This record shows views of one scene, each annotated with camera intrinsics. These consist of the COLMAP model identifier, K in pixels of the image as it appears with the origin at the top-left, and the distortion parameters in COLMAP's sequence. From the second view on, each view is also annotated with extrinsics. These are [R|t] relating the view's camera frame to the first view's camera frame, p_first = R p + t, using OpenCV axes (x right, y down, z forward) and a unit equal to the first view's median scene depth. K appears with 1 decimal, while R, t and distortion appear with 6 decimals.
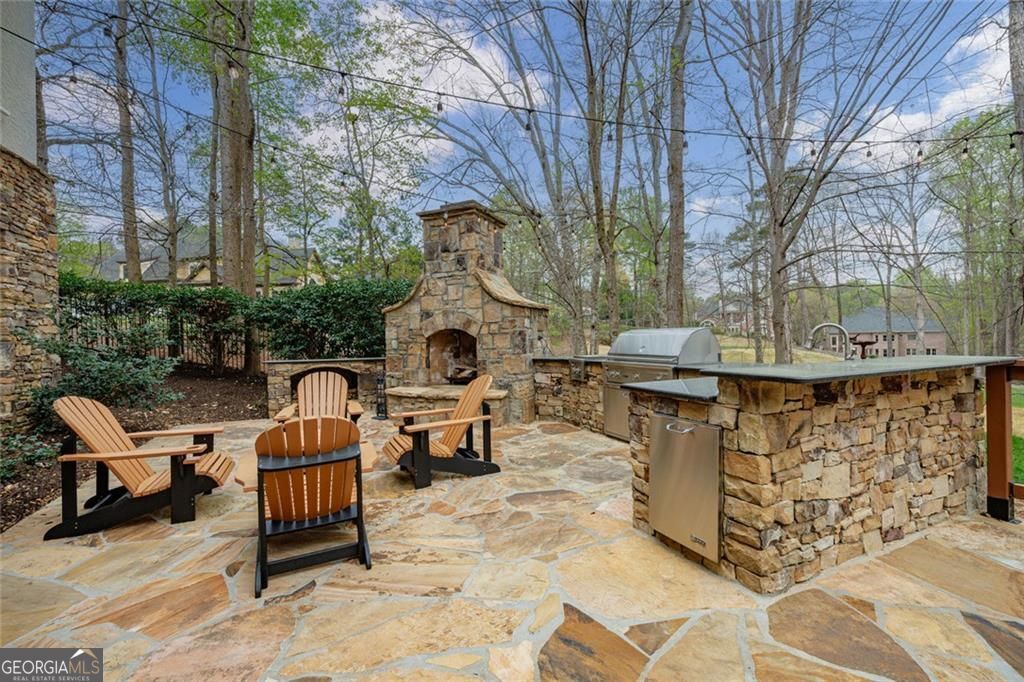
lens RADIAL K [[438.6, 0, 511.8], [0, 438.6, 340.6], [0, 0, 1]] dist [-0.006793, 0.000091]
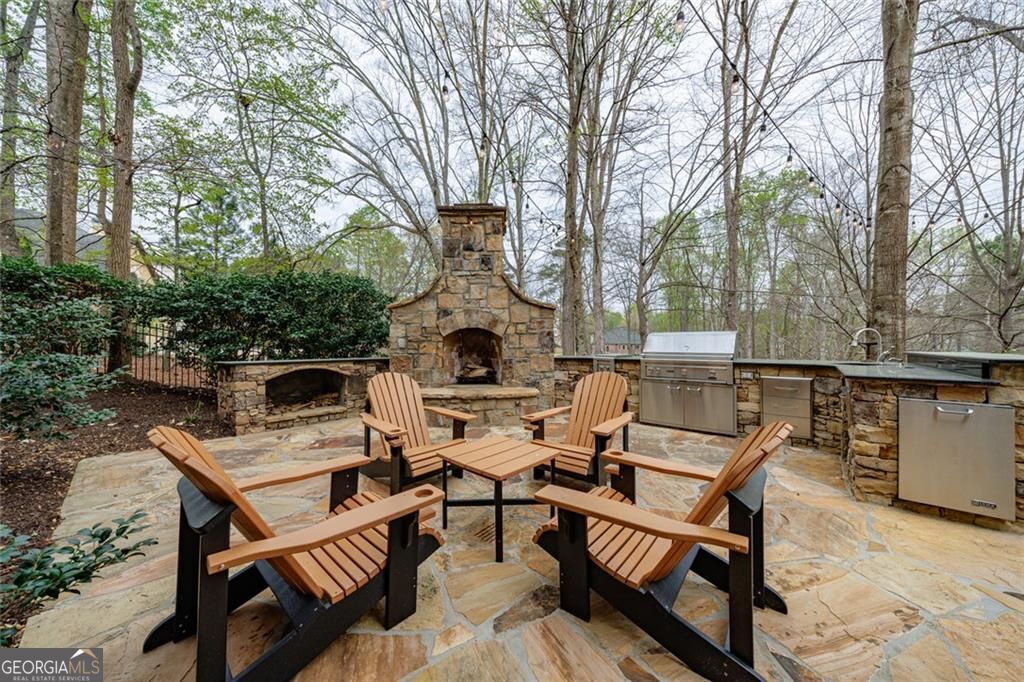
lens RADIAL K [[356.1, 0, 513.8], [0, 356.1, 339.3], [0, 0, 1]] dist [-0.001643, -0.000314]
pose [[0.907734, 0.020816, 0.419029, -0.395391], [-0.011056, 0.999608, -0.025707, 0.018971], [-0.419400, 0.018702, 0.907609, 0.231204]]
